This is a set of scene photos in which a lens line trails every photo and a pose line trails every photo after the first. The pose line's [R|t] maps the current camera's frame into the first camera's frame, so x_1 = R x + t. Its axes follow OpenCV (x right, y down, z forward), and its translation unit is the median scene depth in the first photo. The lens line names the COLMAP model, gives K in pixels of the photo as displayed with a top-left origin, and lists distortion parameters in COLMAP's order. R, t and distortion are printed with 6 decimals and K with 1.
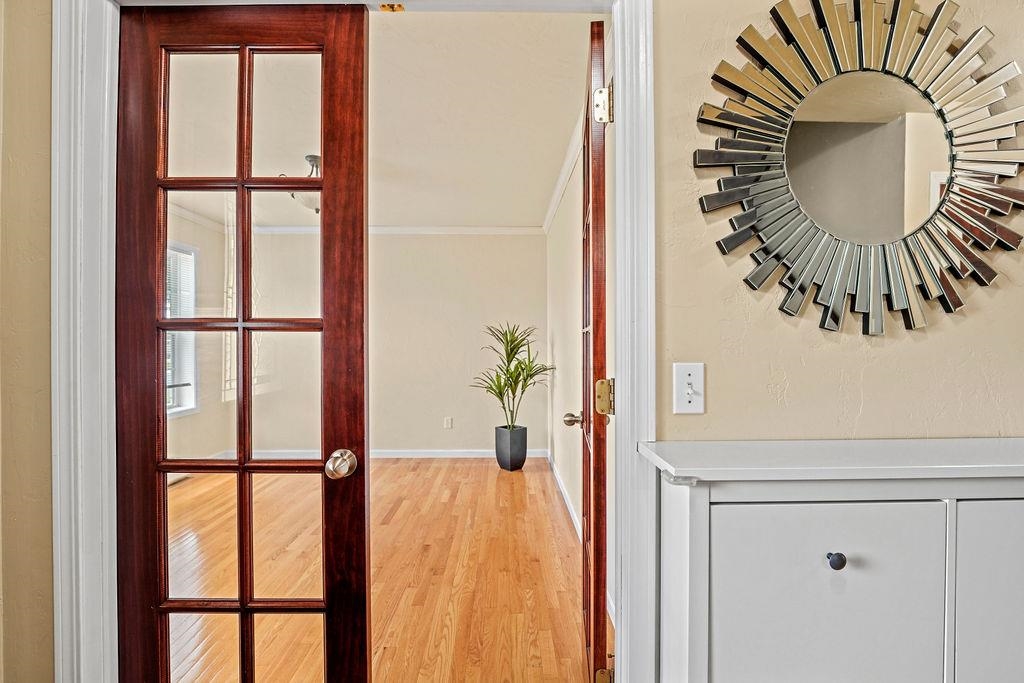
lens RADIAL K [[448.3, 0, 511.4], [0, 448.3, 343.6], [0, 0, 1]] dist [-0.020572, -0.000367]
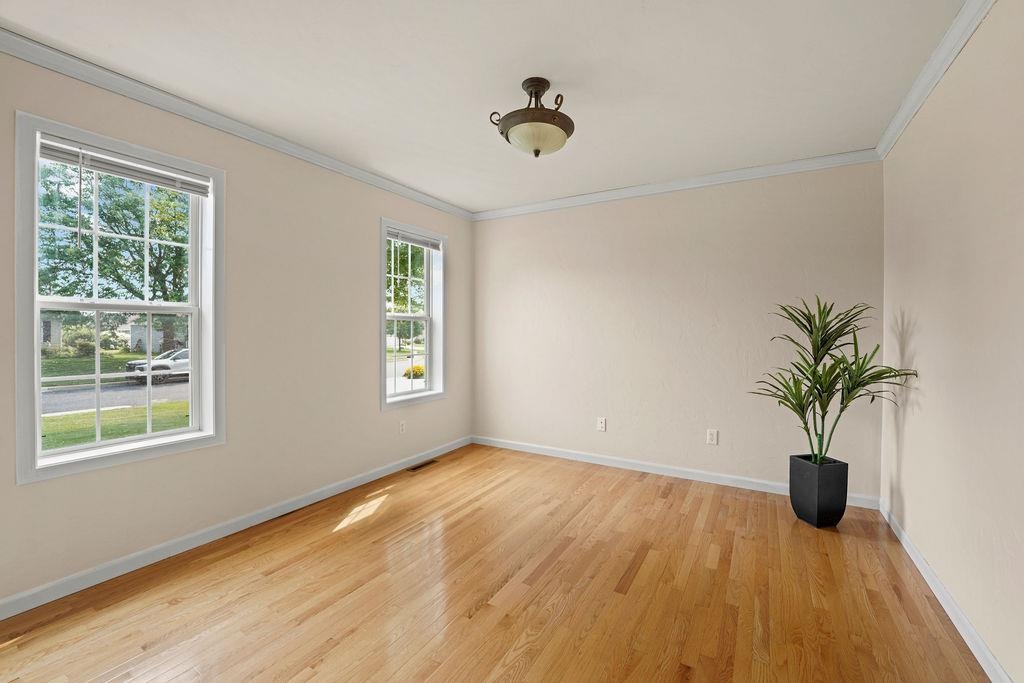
lens RADIAL K [[422.4, 0, 516.4], [0, 422.4, 333.5], [0, 0, 1]] dist [-0.026087, 0.000266]
pose [[0.852002, 0.008434, -0.523471, -0.063332], [-0.005986, 0.999962, 0.006369, 0.001606], [0.523504, -0.002293, 0.852020, 0.266494]]
